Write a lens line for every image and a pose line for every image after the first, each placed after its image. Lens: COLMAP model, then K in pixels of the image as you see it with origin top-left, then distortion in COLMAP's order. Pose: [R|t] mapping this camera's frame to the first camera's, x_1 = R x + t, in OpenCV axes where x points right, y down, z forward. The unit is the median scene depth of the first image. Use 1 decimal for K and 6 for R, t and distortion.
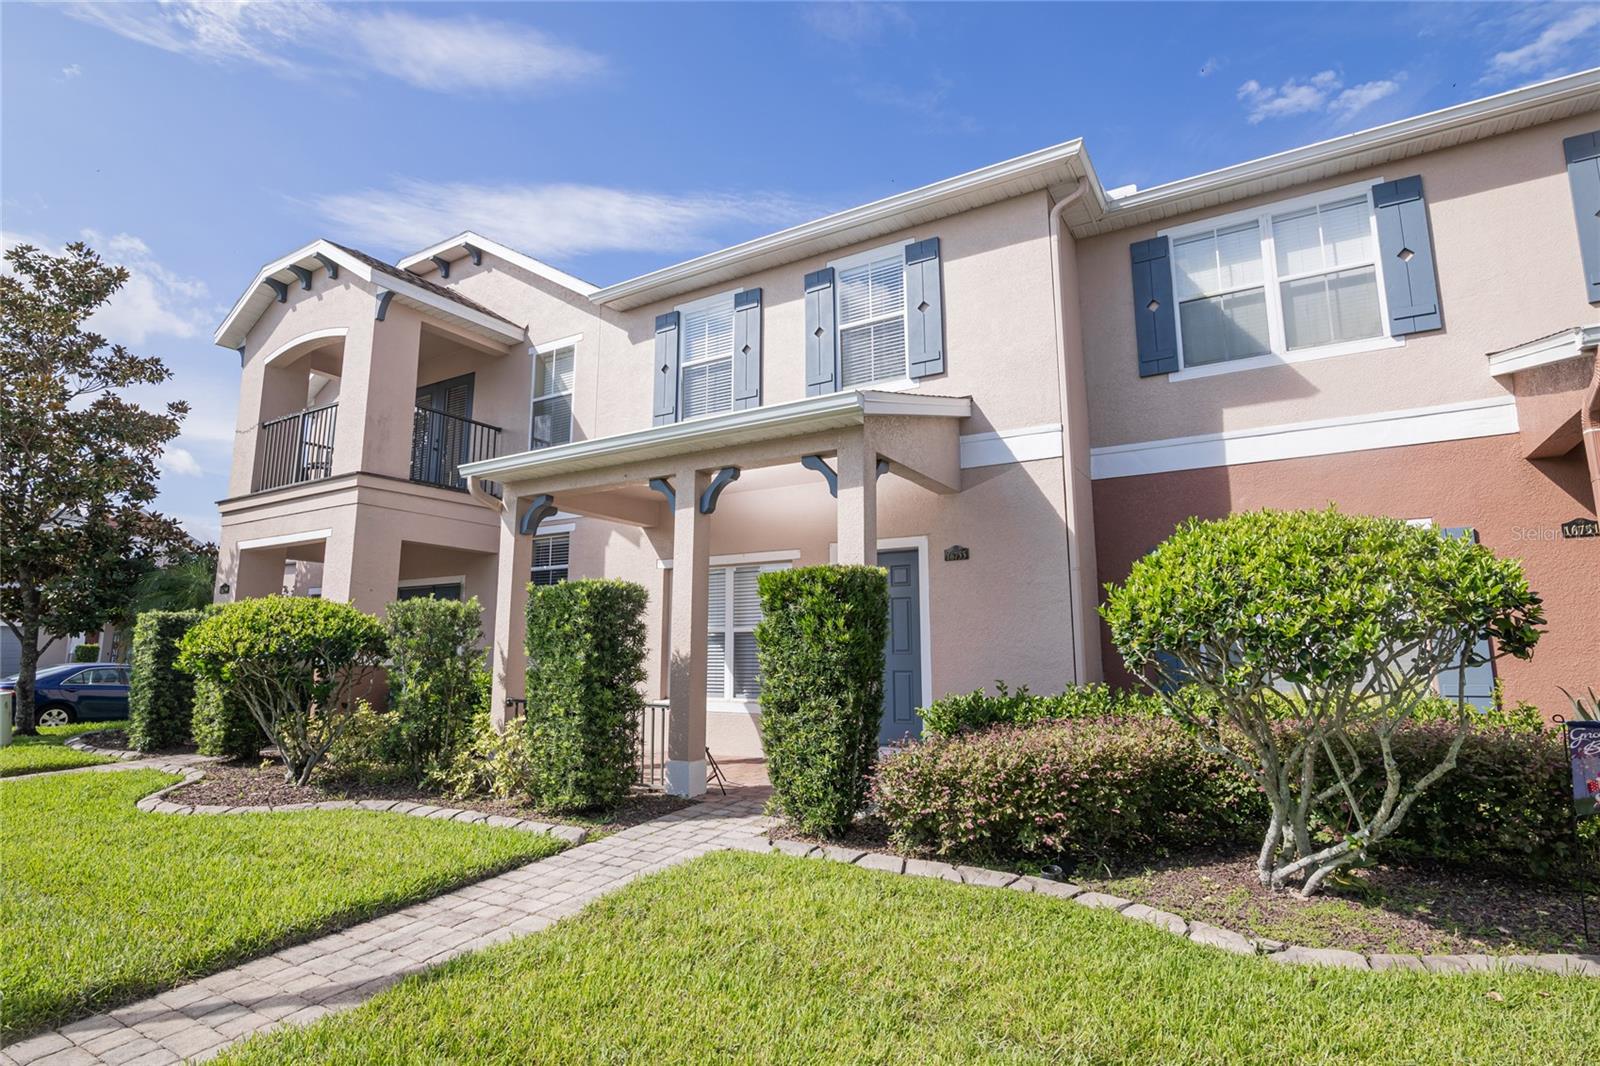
lens RADIAL K [[811.5, 0, 796.5], [0, 811.5, 528.7], [0, 0, 1]] dist [-0.007569, -0.000392]
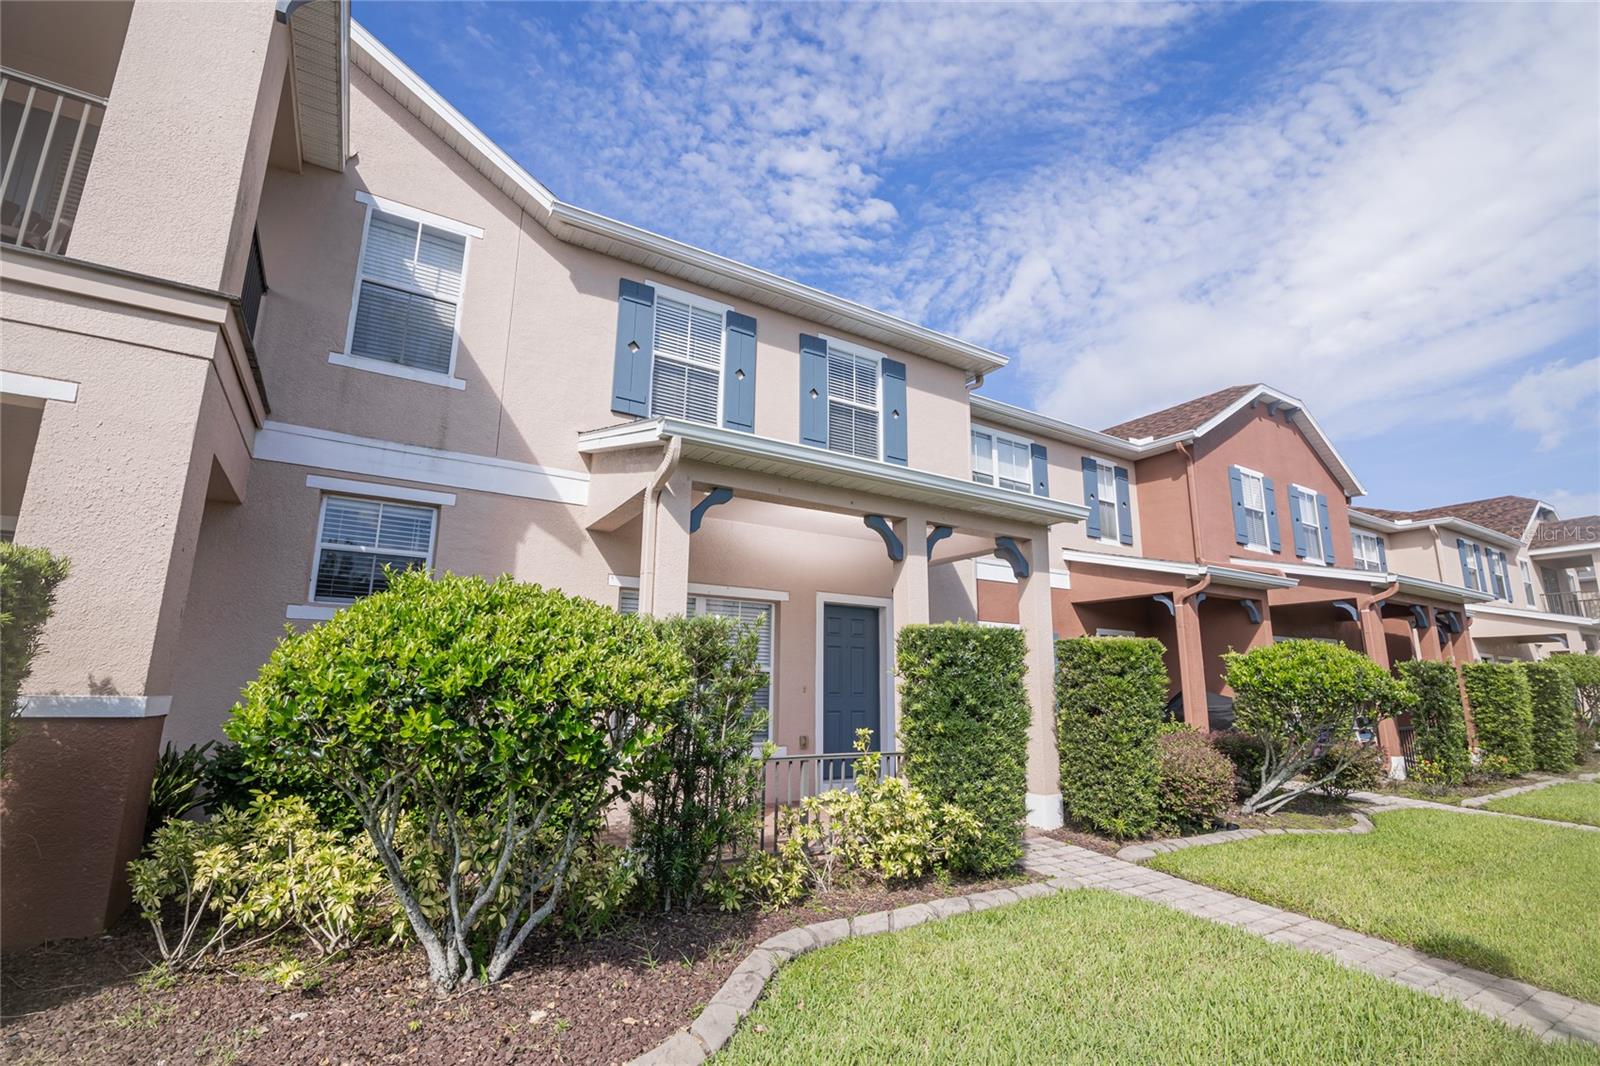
lens RADIAL K [[728.4, 0, 806.3], [0, 728.4, 536.3], [0, 0, 1]] dist [-0.014266, -0.000520]
pose [[0.451454, 0.192097, 0.871371, -0.742408], [-0.146605, 0.979249, -0.139923, 0.076016], [-0.880168, -0.064579, 0.470249, 0.517709]]
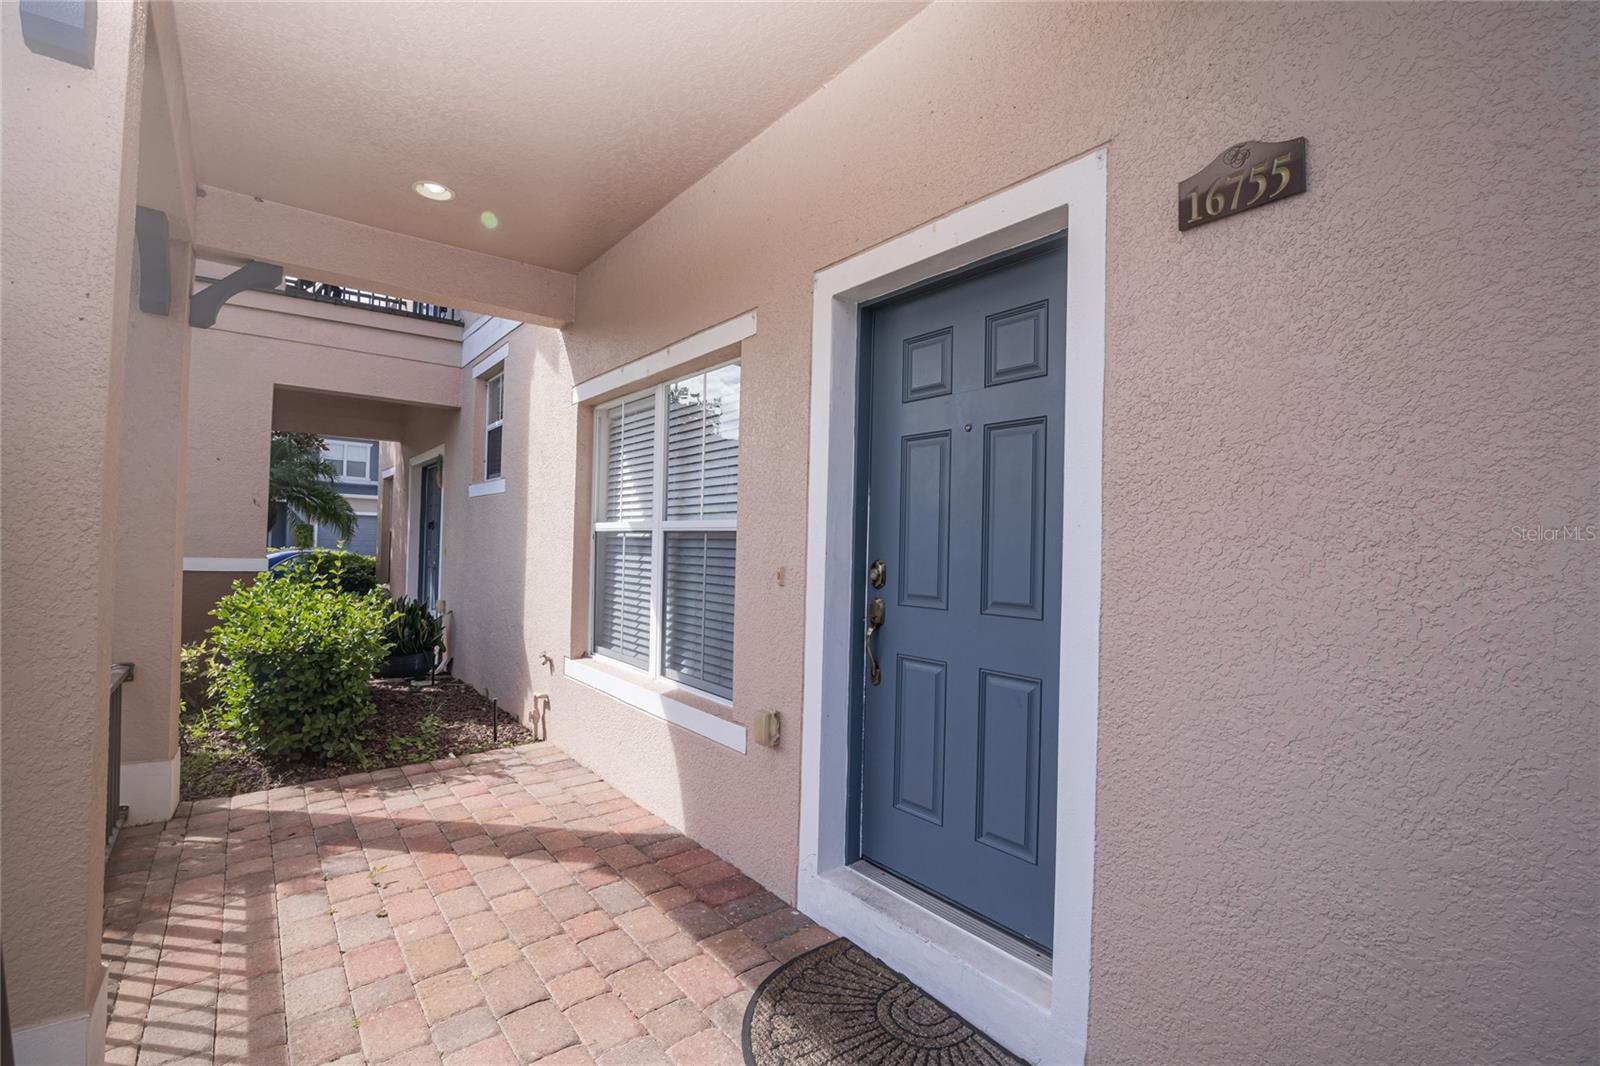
lens RADIAL K [[728.4, 0, 800.4], [0, 728.4, 535.4], [0, 0, 1]] dist [-0.014266, -0.000520]
pose [[0.934830, 0.016926, -0.354692, 0.129285], [0.033416, 0.990237, 0.135327, 0.075281], [0.353519, -0.138360, 0.925138, 0.629835]]
